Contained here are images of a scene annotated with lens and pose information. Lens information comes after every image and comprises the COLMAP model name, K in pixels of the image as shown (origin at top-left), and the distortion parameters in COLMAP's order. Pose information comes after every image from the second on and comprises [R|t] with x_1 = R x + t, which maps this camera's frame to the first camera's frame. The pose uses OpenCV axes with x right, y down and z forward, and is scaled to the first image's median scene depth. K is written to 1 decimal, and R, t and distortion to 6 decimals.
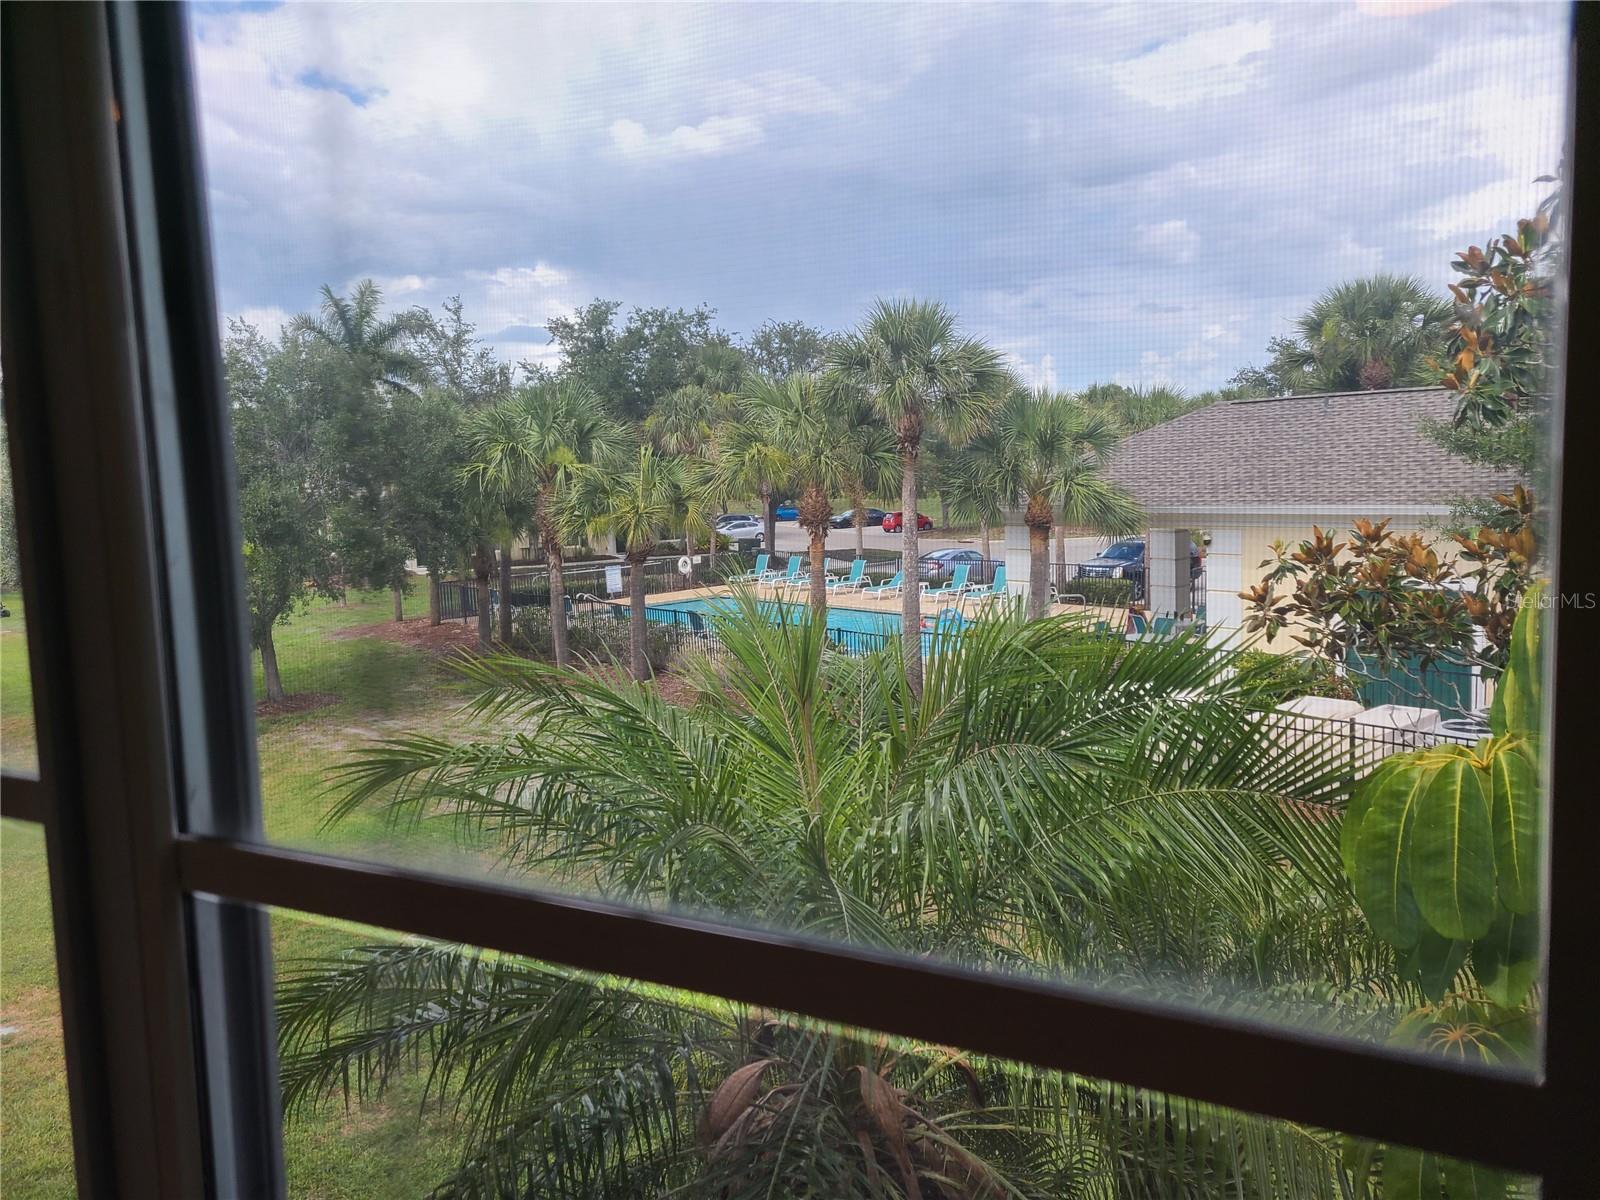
lens RADIAL K [[1205.7, 0, 798.8], [0, 1205.7, 594.0], [0, 0, 1]] dist [0.051214, -0.000187]
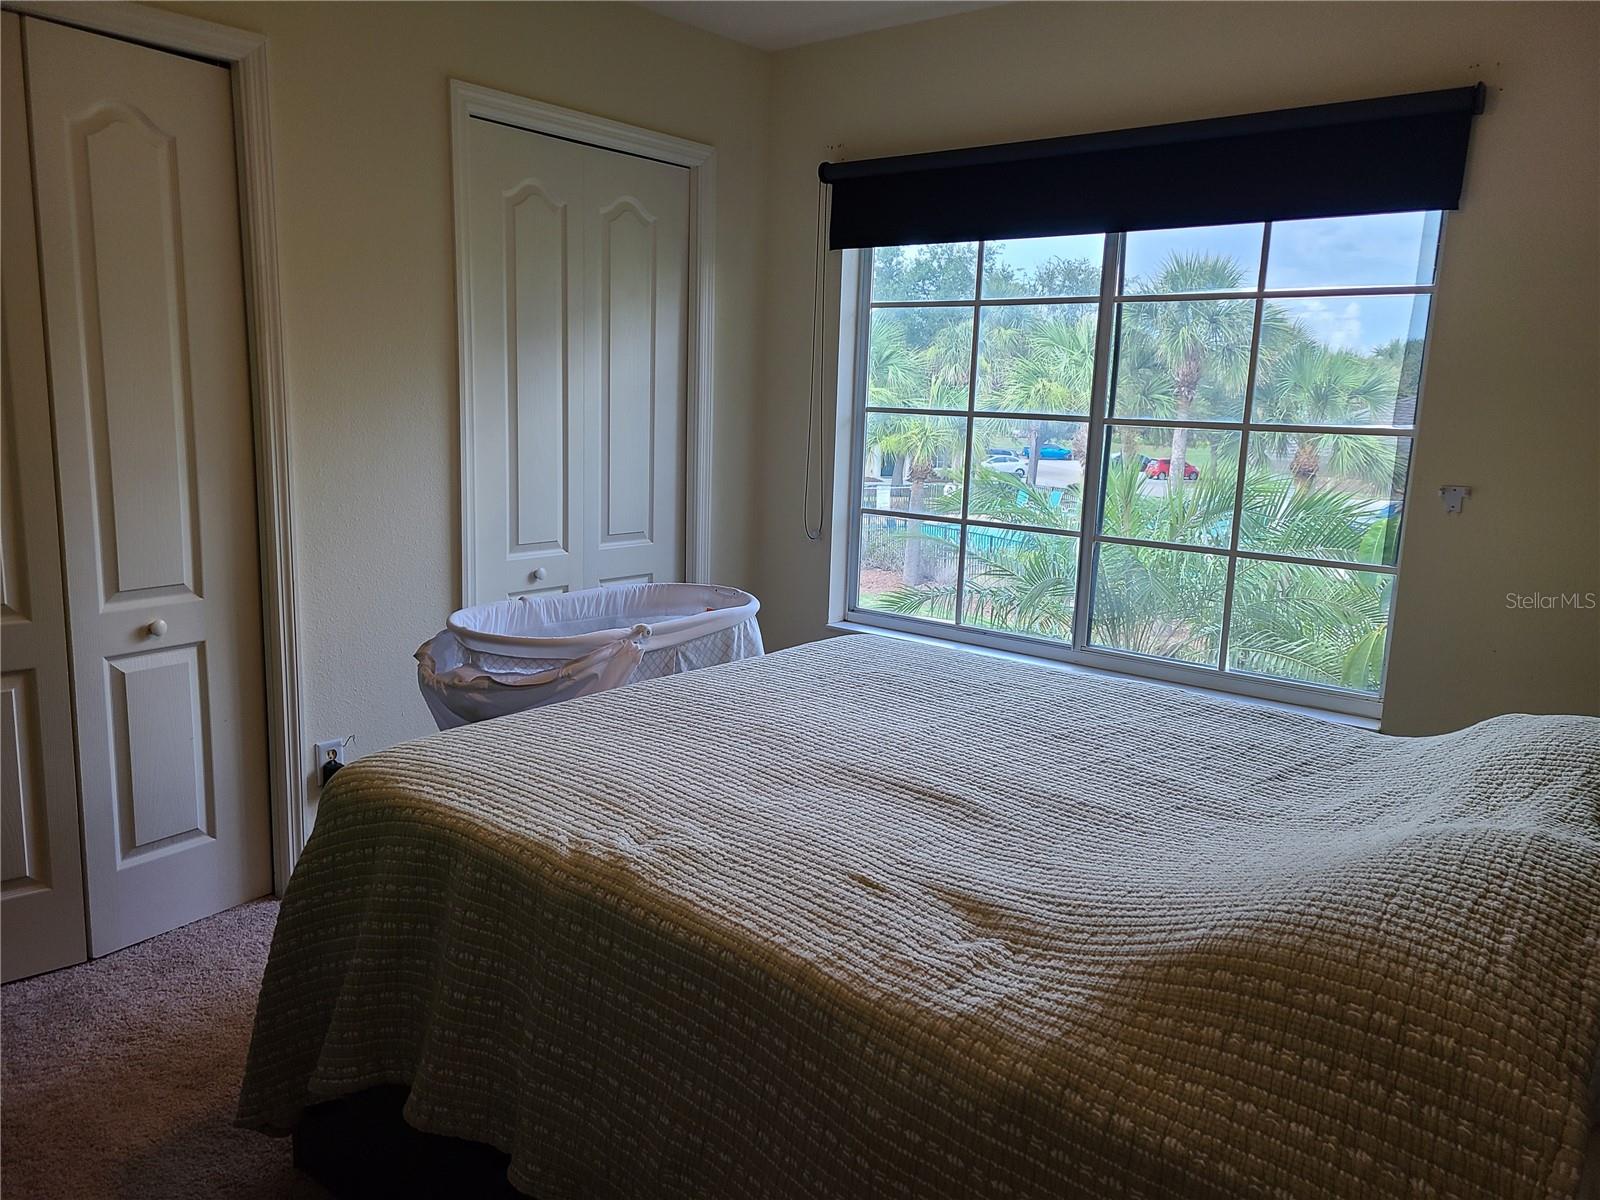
lens RADIAL K [[1205.7, 0, 804.9], [0, 1205.7, 606.7], [0, 0, 1]] dist [0.051214, -0.000187]
pose [[0.976190, 0.103841, -0.190447, -0.010488], [-0.091068, 0.993042, 0.074661, 0.014490], [0.196875, -0.055540, 0.978854, -0.105057]]
